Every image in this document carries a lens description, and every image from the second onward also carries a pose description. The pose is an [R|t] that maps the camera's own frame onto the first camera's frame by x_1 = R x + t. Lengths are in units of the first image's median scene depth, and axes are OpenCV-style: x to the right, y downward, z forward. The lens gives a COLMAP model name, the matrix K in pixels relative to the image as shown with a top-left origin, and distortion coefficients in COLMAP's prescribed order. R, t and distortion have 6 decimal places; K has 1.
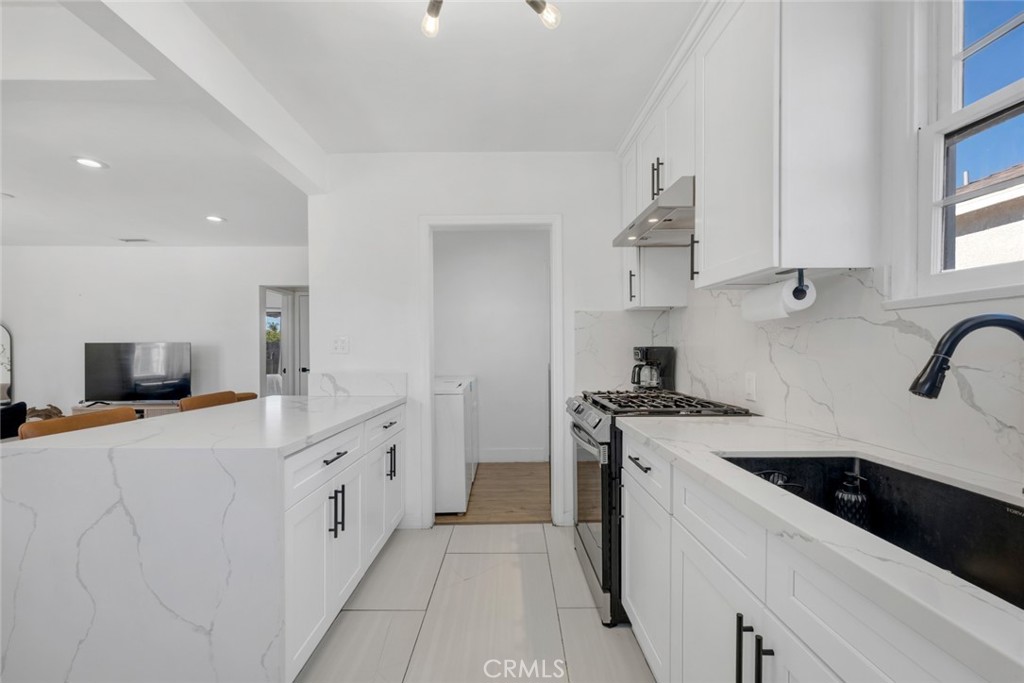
lens RADIAL K [[430.7, 0, 511.8], [0, 430.7, 353.9], [0, 0, 1]] dist [0.001087, 0.000275]
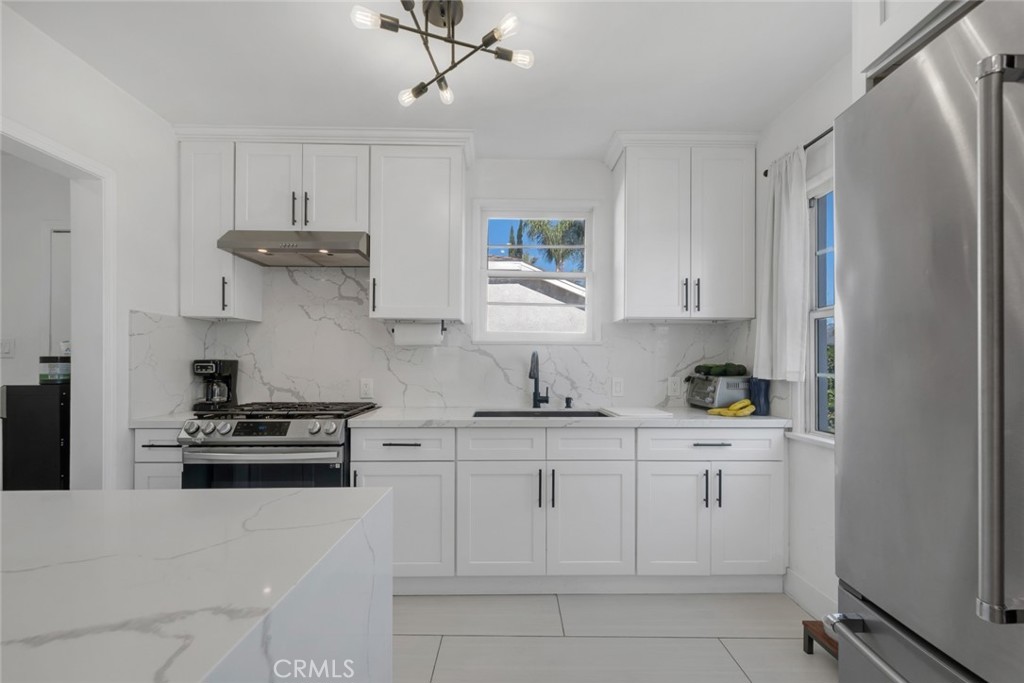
lens RADIAL K [[430.7, 0, 511.8], [0, 430.7, 353.9], [0, 0, 1]] dist [0.001087, 0.000275]
pose [[-0.004922, 0.025805, 0.999655, -0.649571], [0.012810, 0.999587, -0.025741, 0.002854], [-0.999906, 0.012679, -0.005250, 0.387438]]
